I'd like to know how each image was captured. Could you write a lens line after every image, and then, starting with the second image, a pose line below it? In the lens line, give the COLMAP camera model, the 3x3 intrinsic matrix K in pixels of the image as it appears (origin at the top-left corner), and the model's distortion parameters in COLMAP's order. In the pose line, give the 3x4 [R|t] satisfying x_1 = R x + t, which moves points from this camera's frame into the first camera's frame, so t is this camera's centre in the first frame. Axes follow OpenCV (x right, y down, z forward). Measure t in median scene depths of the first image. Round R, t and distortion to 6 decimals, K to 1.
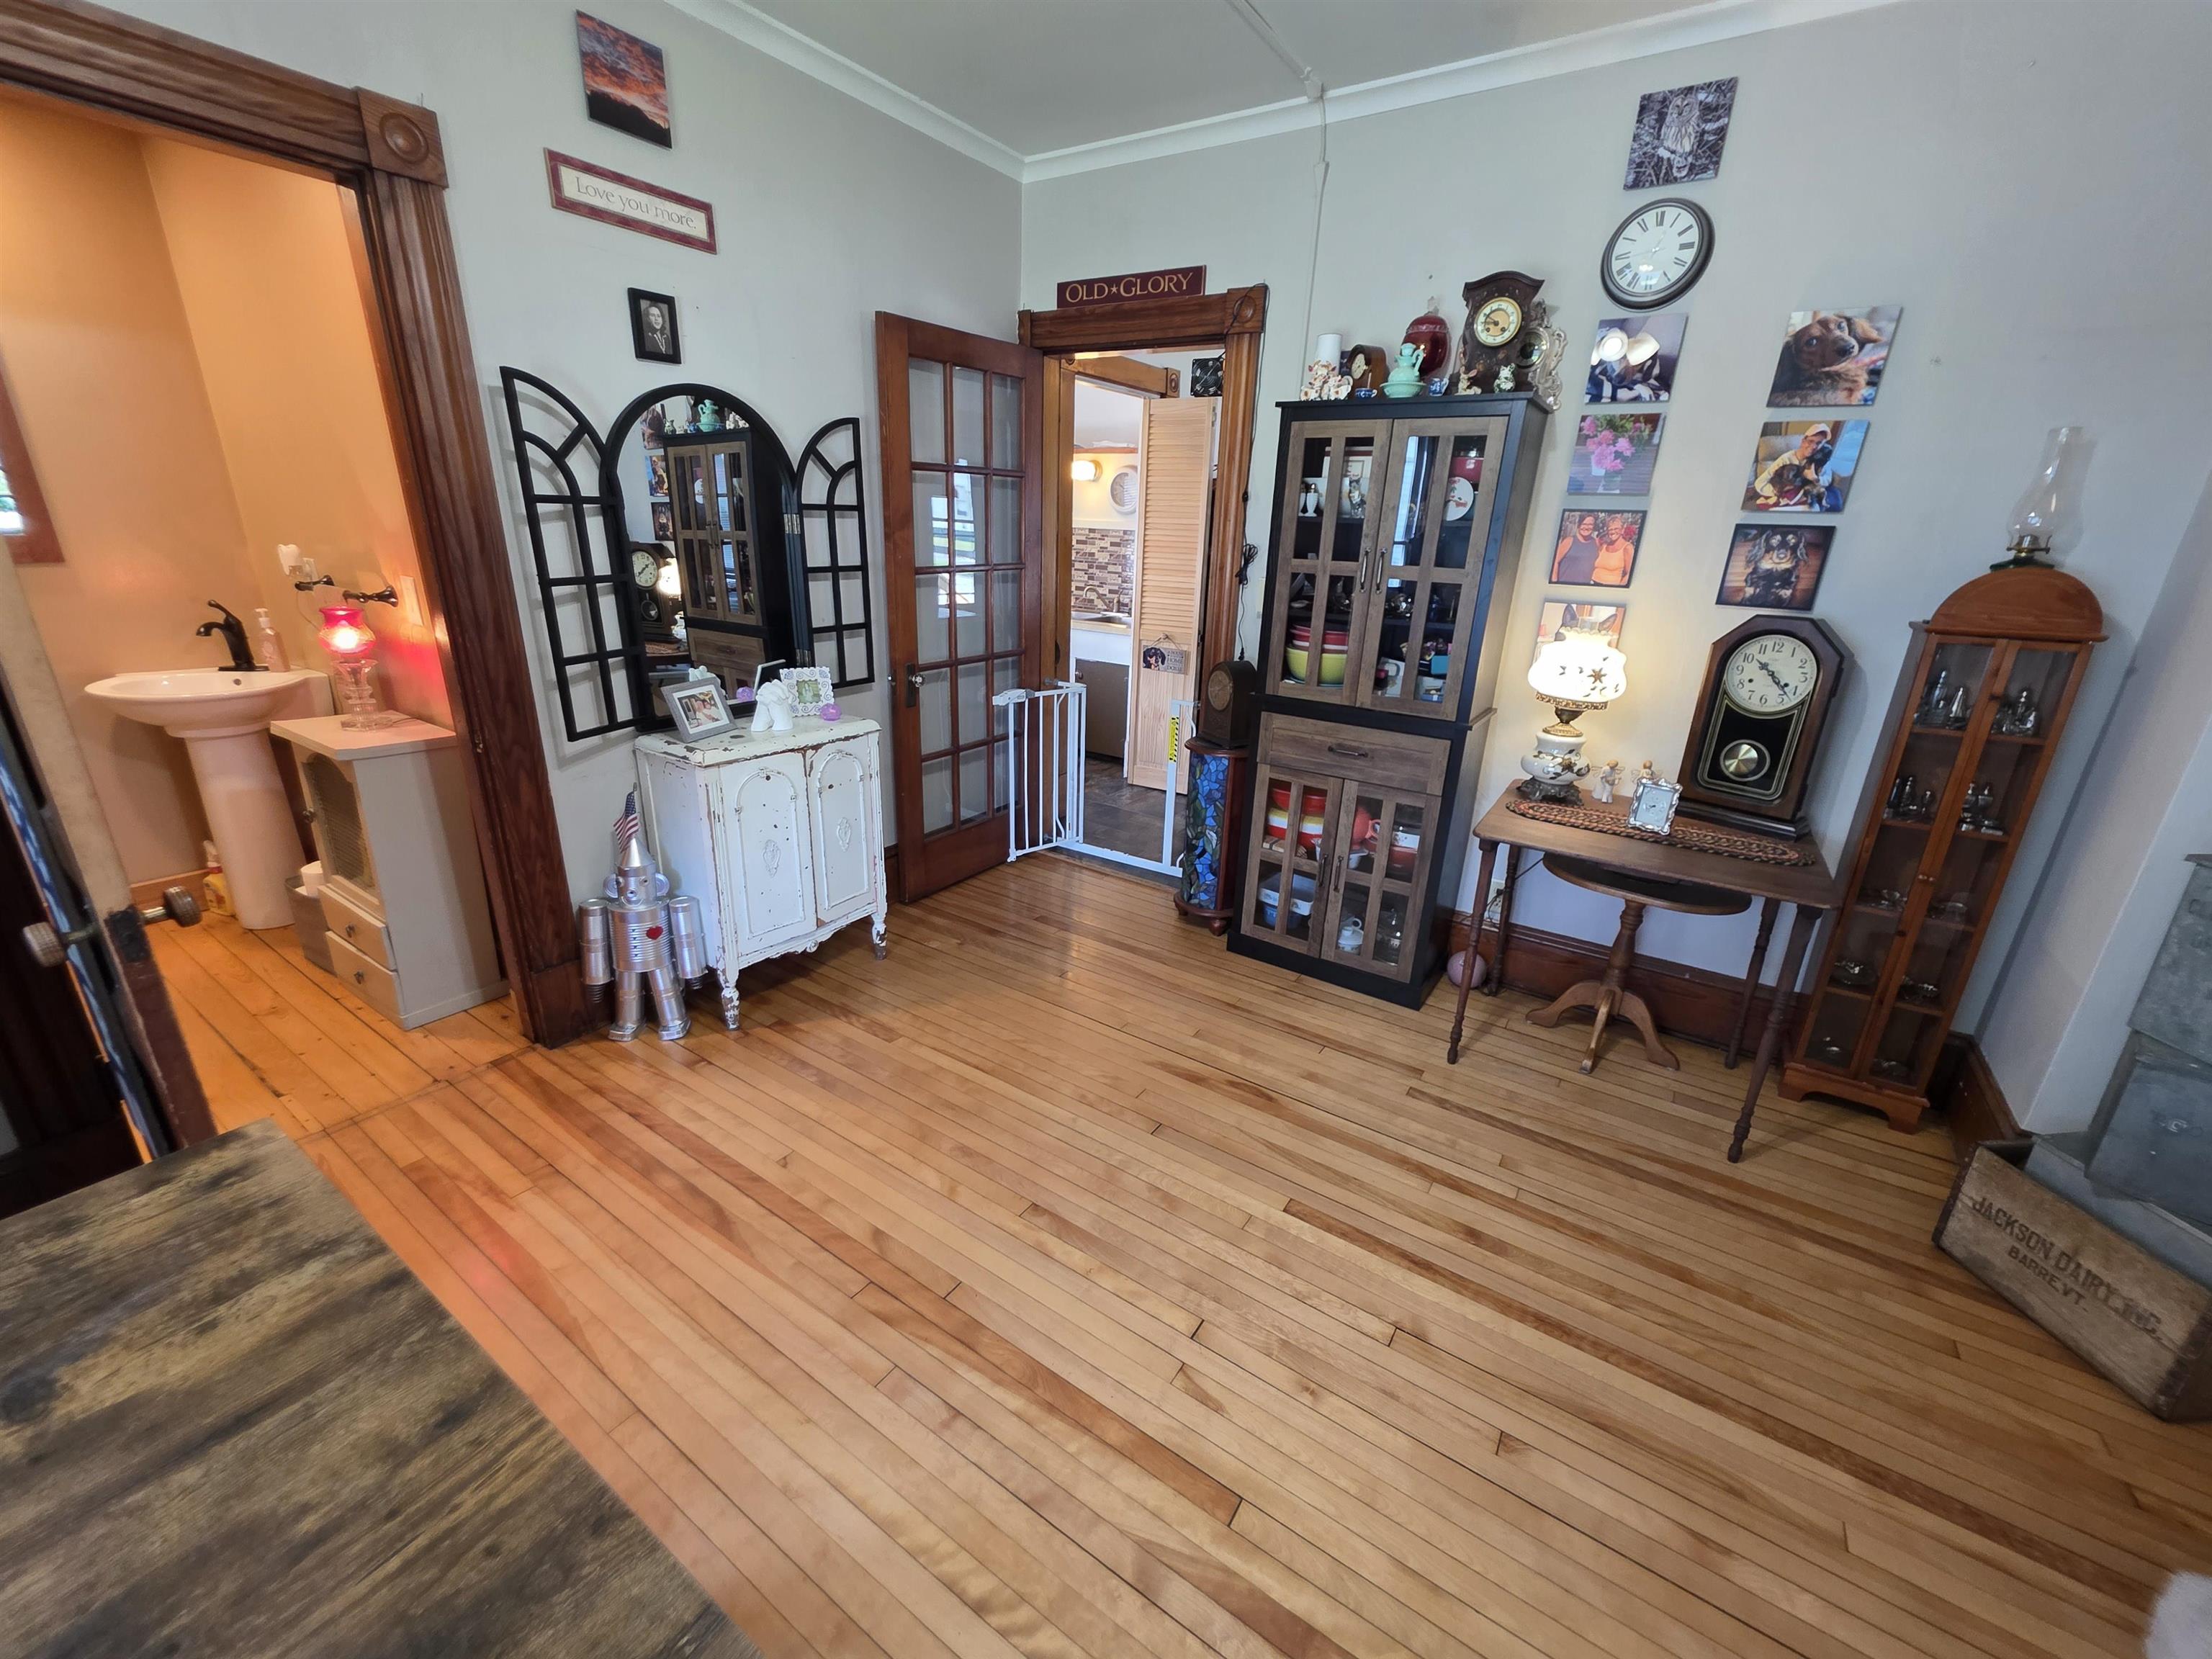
lens RADIAL K [[879.4, 0, 1100.6], [0, 879.4, 828.3], [0, 0, 1]] dist [0.001501, -0.000562]
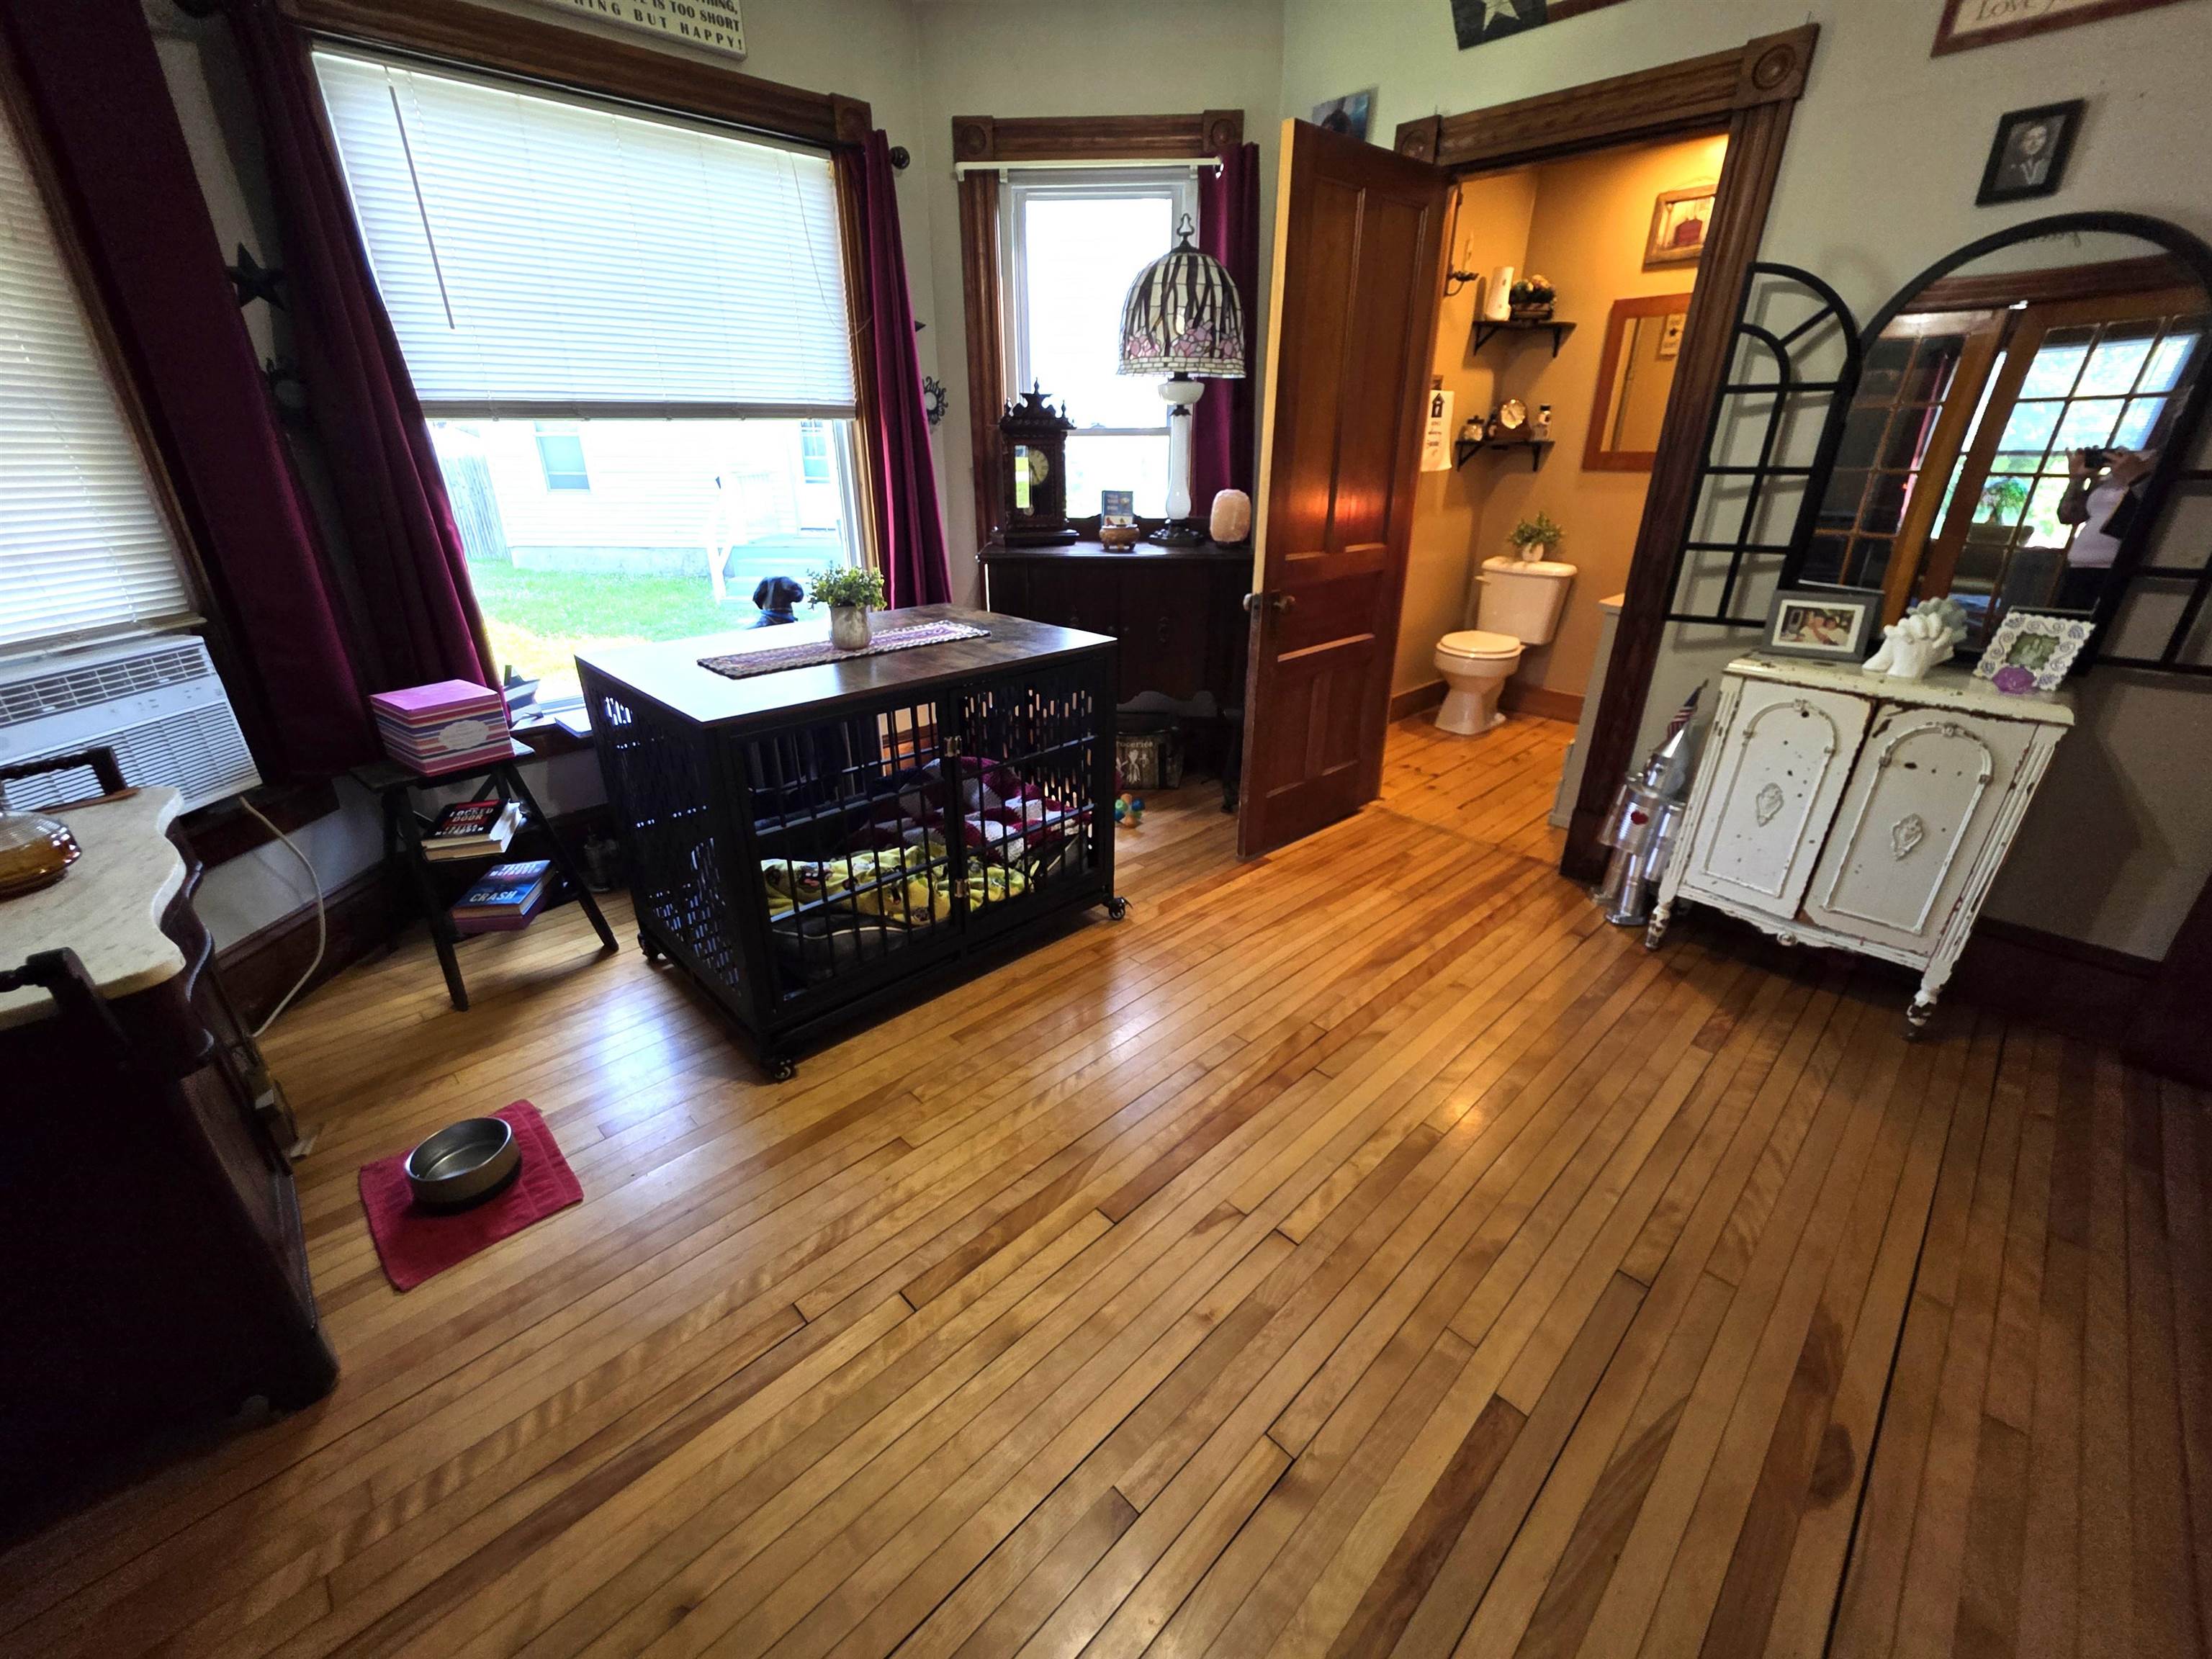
lens RADIAL K [[894.9, 0, 1100.5], [0, 894.9, 822.5], [0, 0, 1]] dist [0.004258, 0.000321]
pose [[-0.213253, 0.348425, -0.912756, 0.615092], [-0.328547, 0.854262, 0.402857, -0.097716], [0.920098, 0.385794, -0.067700, 0.492970]]
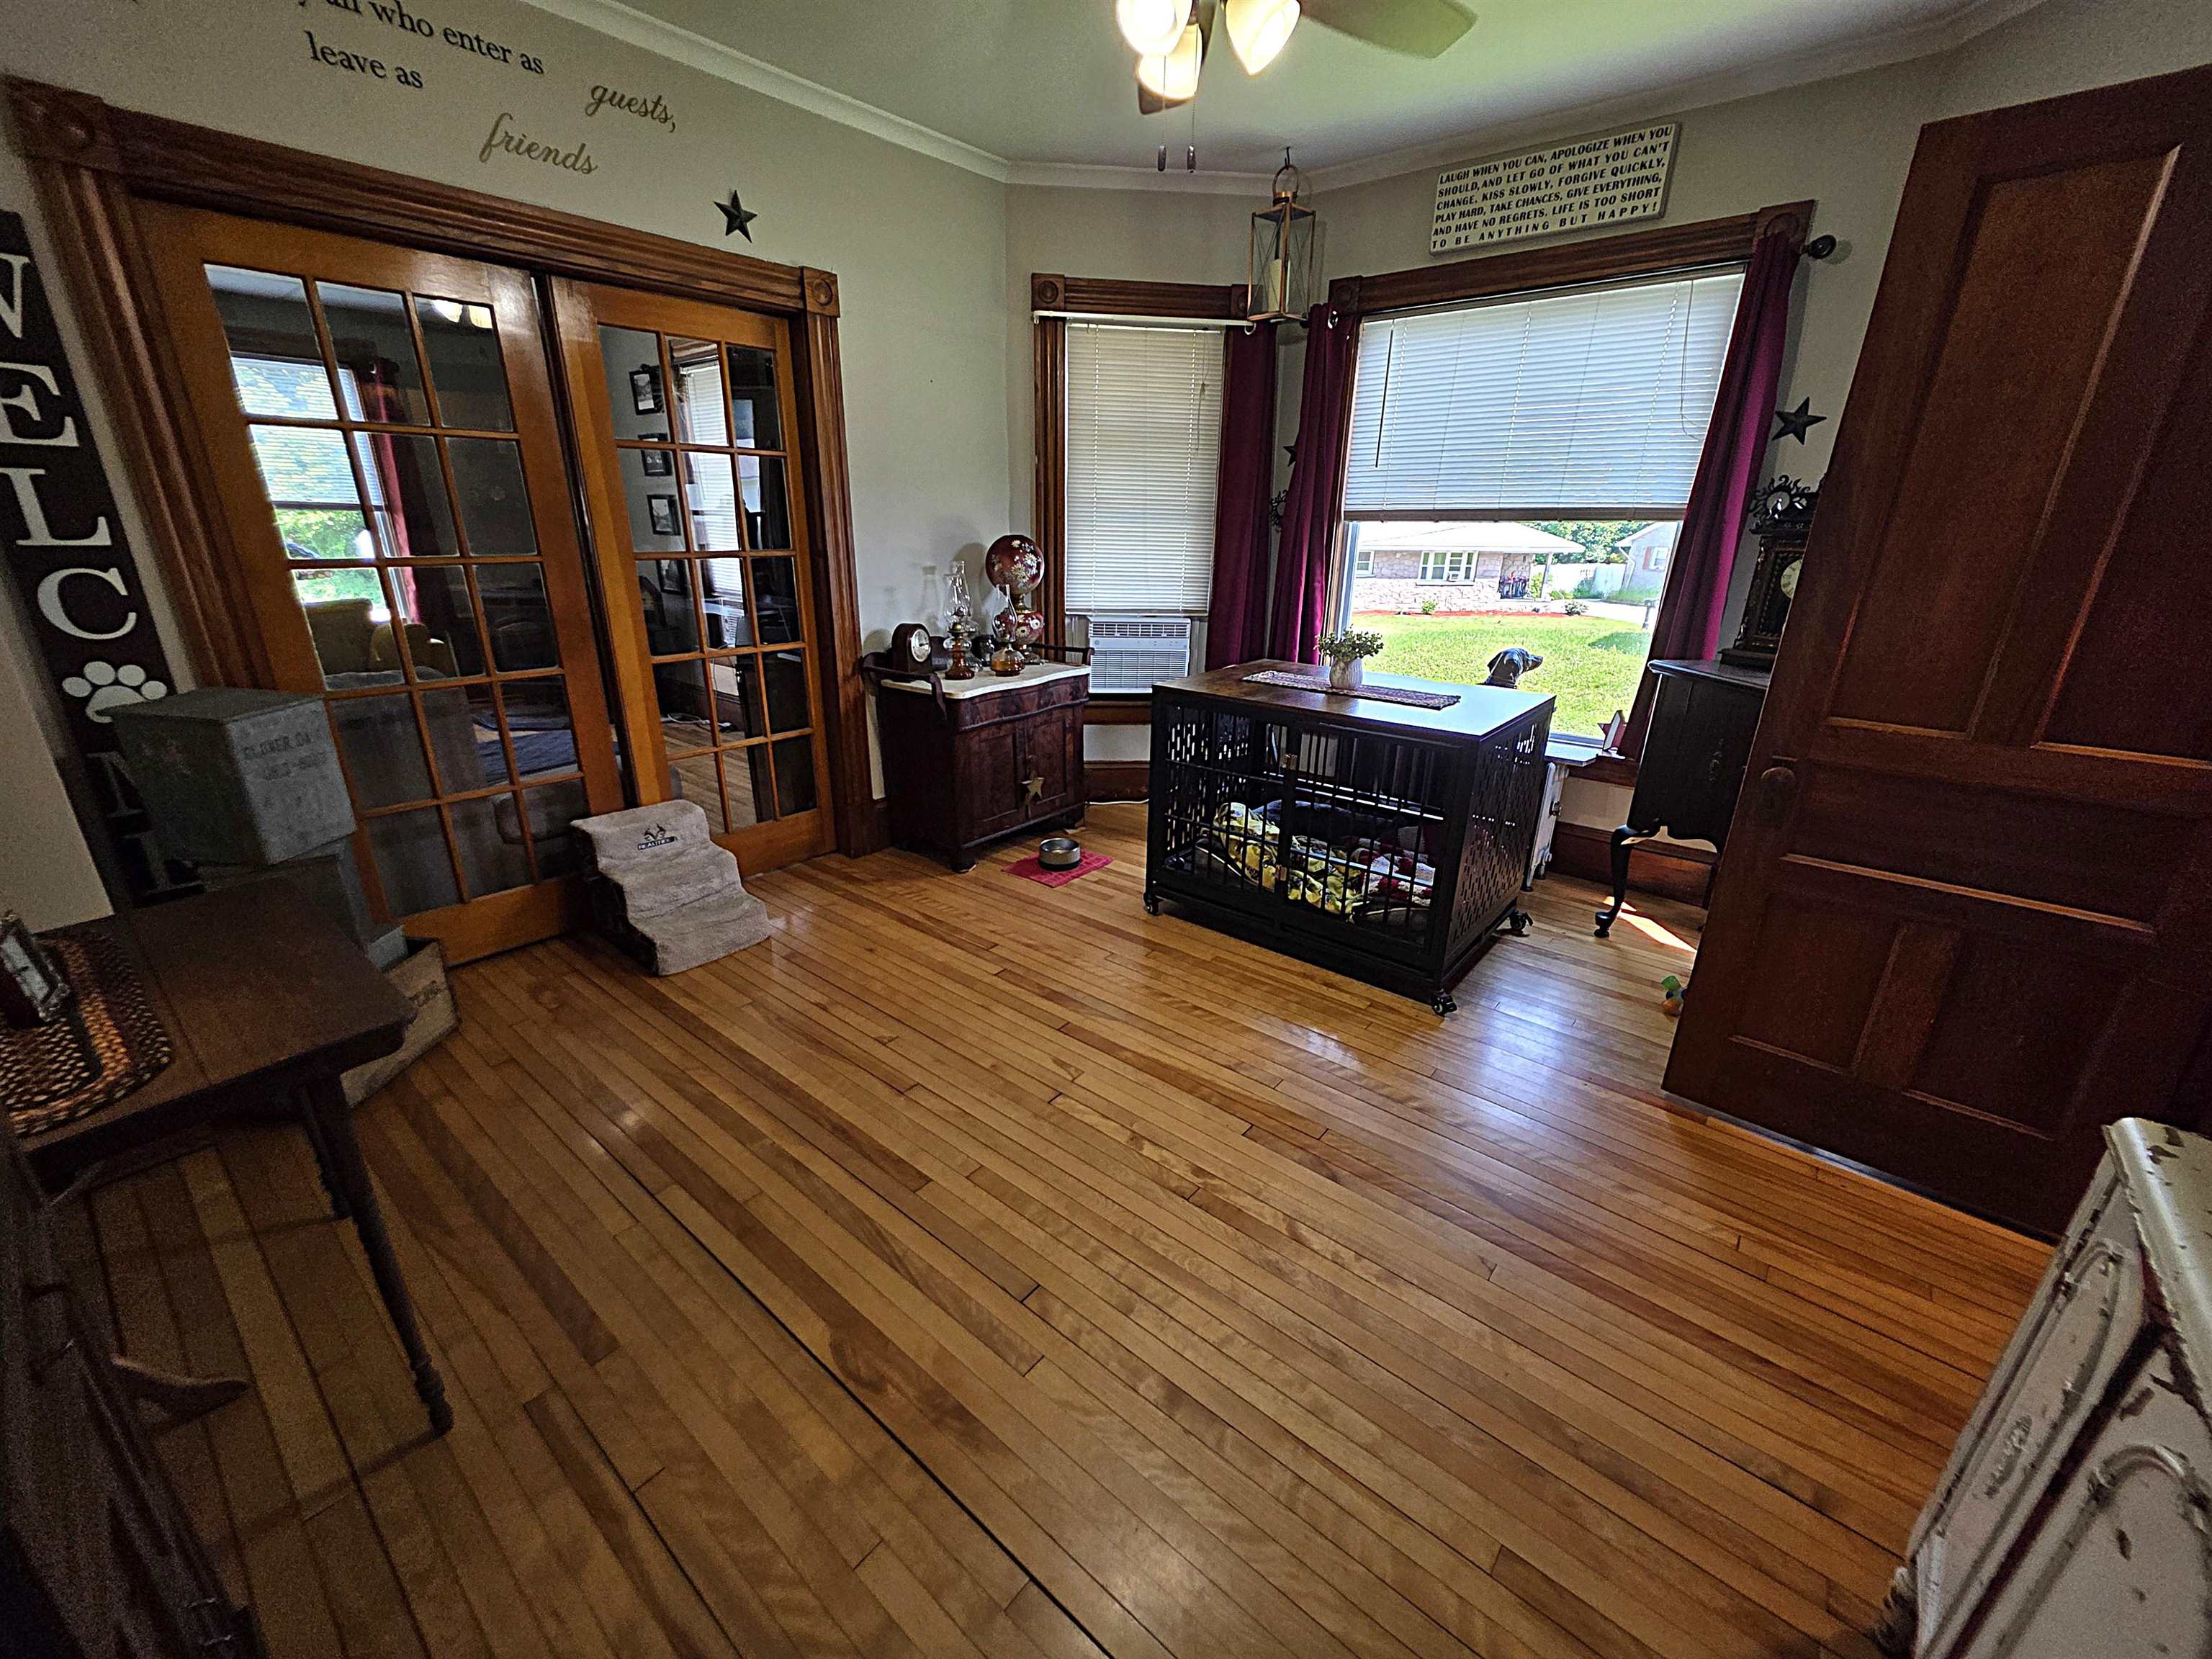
lens RADIAL K [[888.2, 0, 1088.9], [0, 888.2, 833.0], [0, 0, 1]] dist [0.003335, -0.000139]
pose [[-0.992439, -0.089349, 0.084152, -0.011704], [-0.016849, 0.778304, 0.627661, -0.402737], [-0.121577, 0.621498, -0.773925, 1.240535]]
